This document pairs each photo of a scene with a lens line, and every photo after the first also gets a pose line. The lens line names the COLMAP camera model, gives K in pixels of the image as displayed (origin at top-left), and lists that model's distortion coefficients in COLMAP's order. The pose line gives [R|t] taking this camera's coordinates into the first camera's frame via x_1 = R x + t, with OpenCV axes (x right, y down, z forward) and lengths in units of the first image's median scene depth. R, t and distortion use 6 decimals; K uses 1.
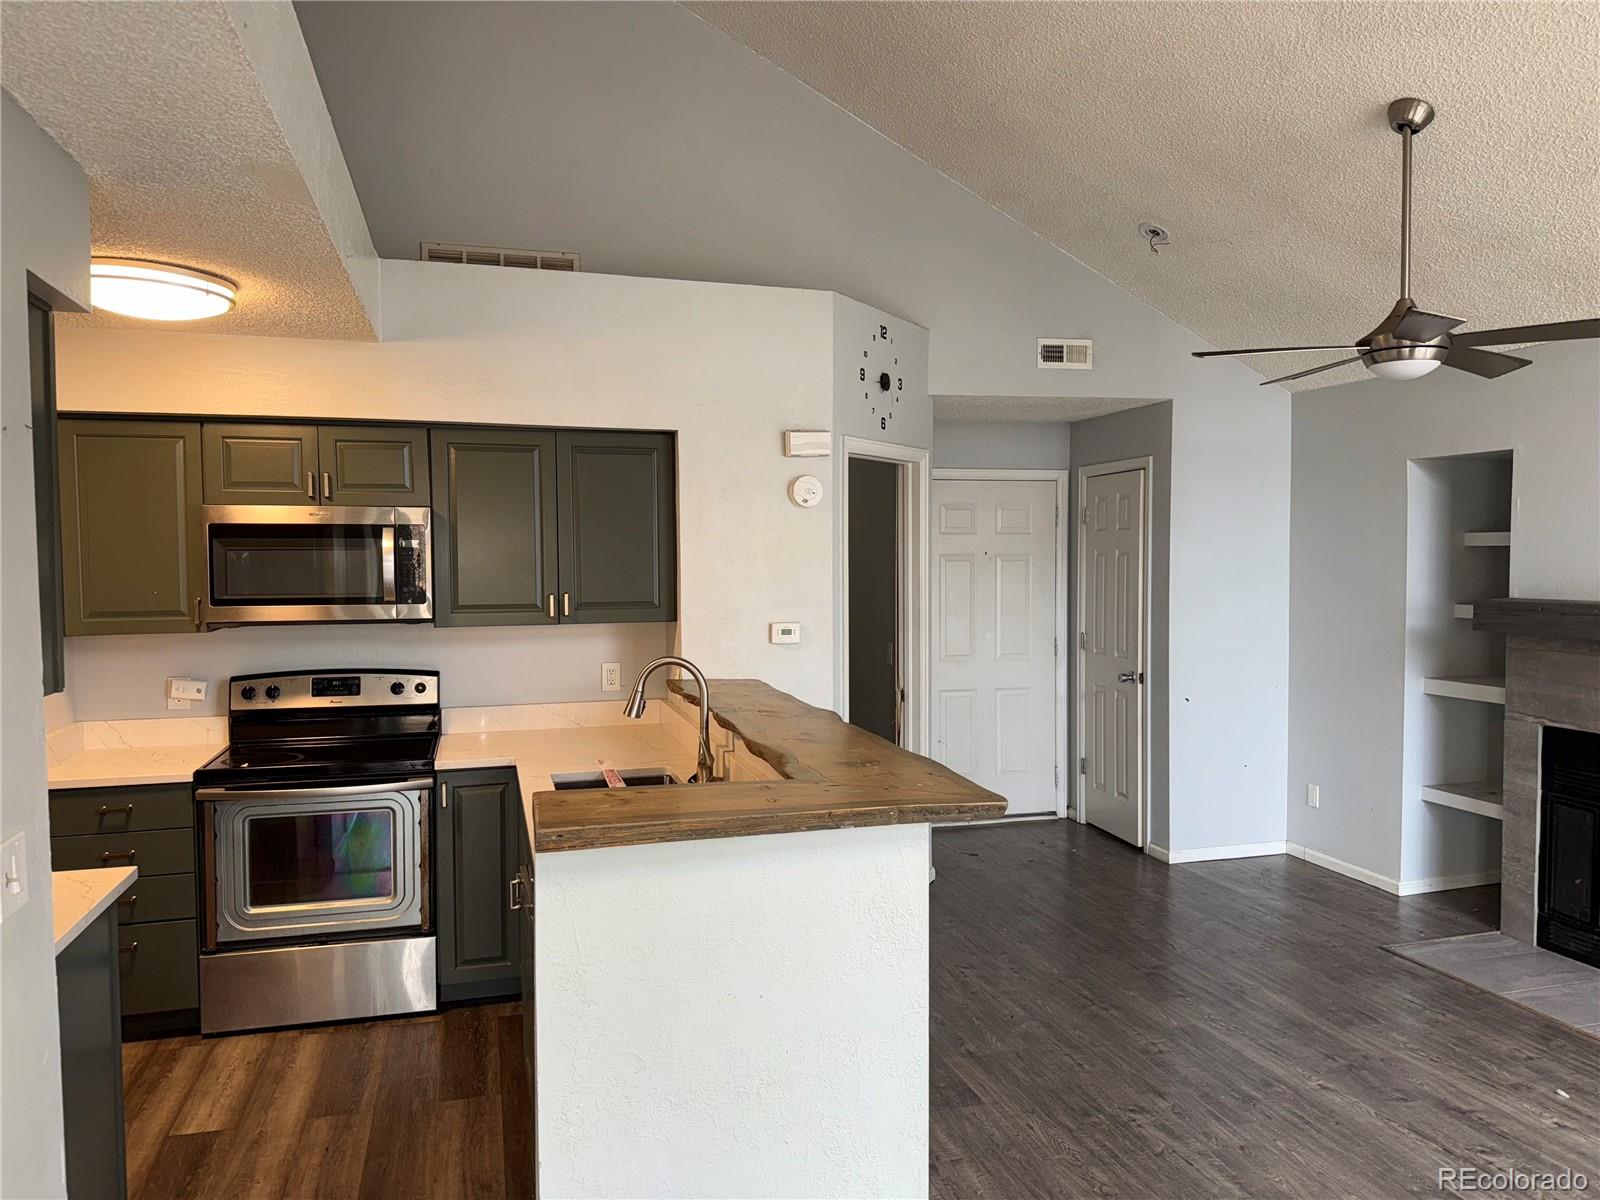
lens RADIAL K [[1119.0, 0, 800.0], [0, 1119.0, 600.0], [0, 0, 1]] dist [-0.007463, -0.007392]
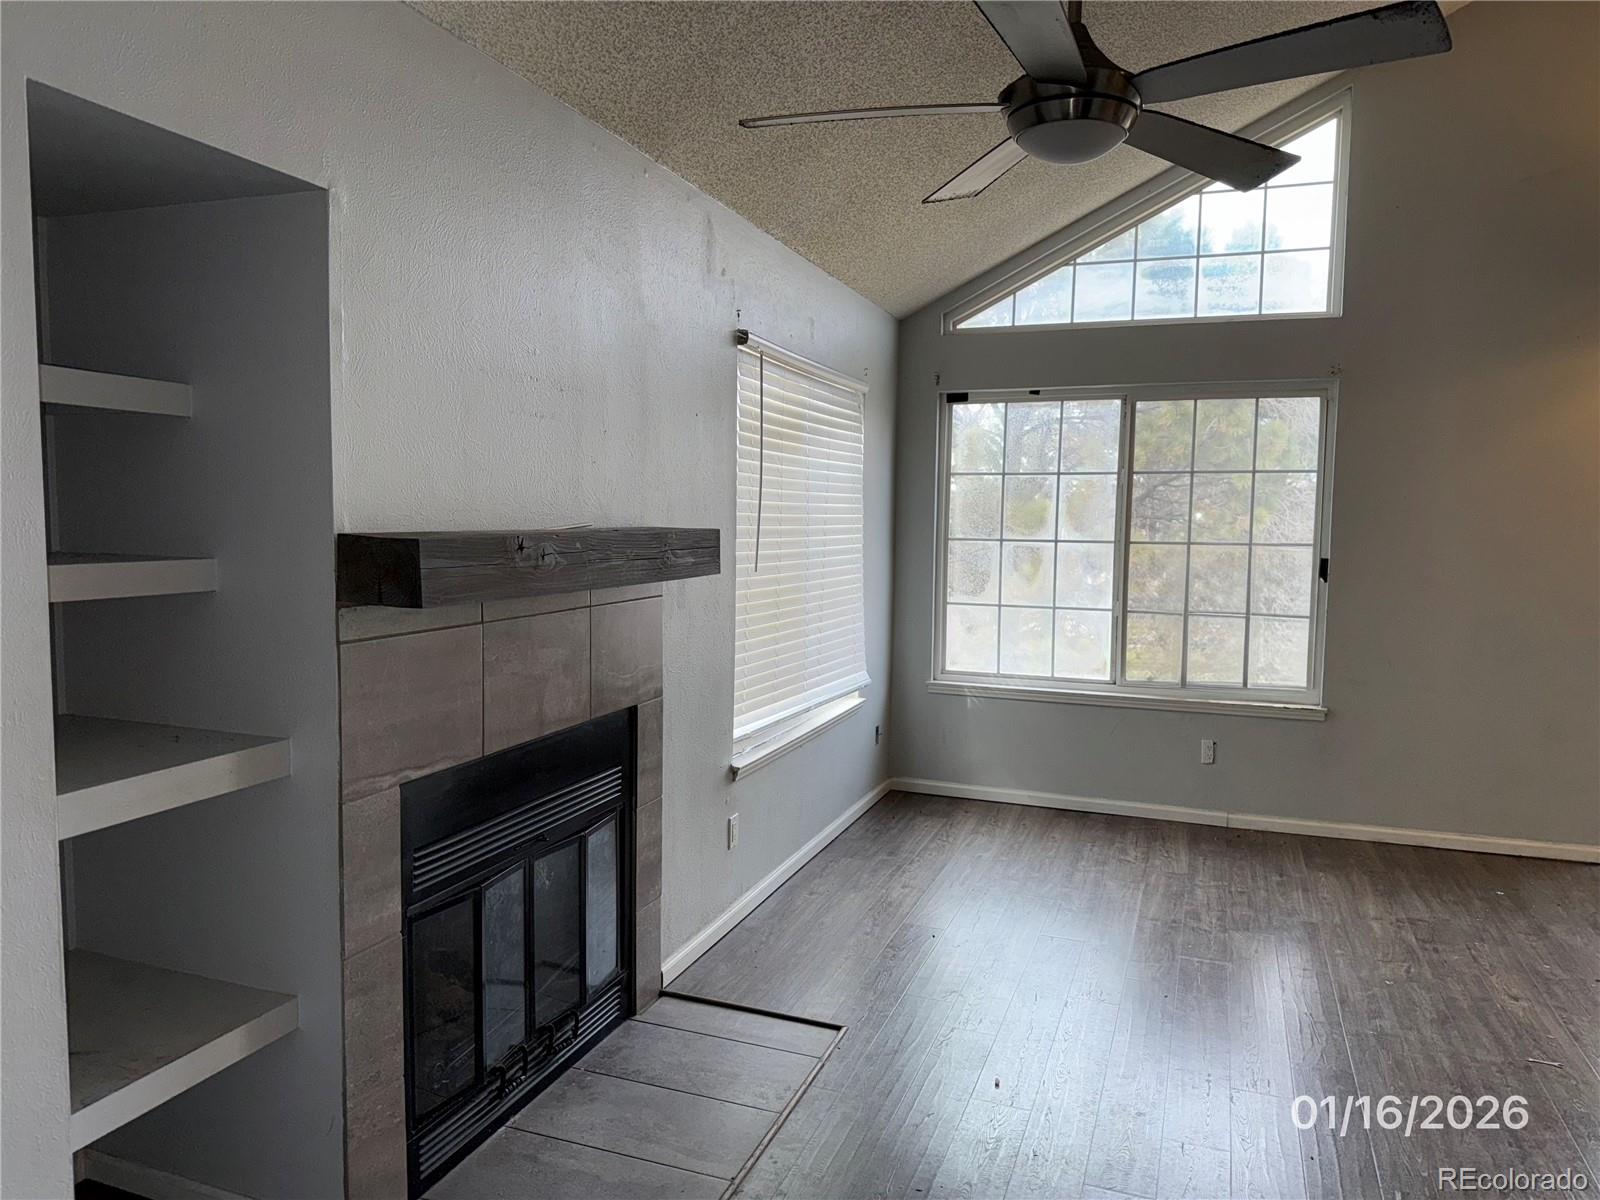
lens RADIAL K [[1108.6, 0, 776.8], [0, 1108.6, 612.8], [0, 0, 1]] dist [-0.010117, -0.003815]
pose [[-0.799029, -0.058835, 0.598407, 0.237222], [0.014706, 0.992992, 0.117266, -0.018611], [-0.601113, 0.102499, -0.792564, 1.263020]]
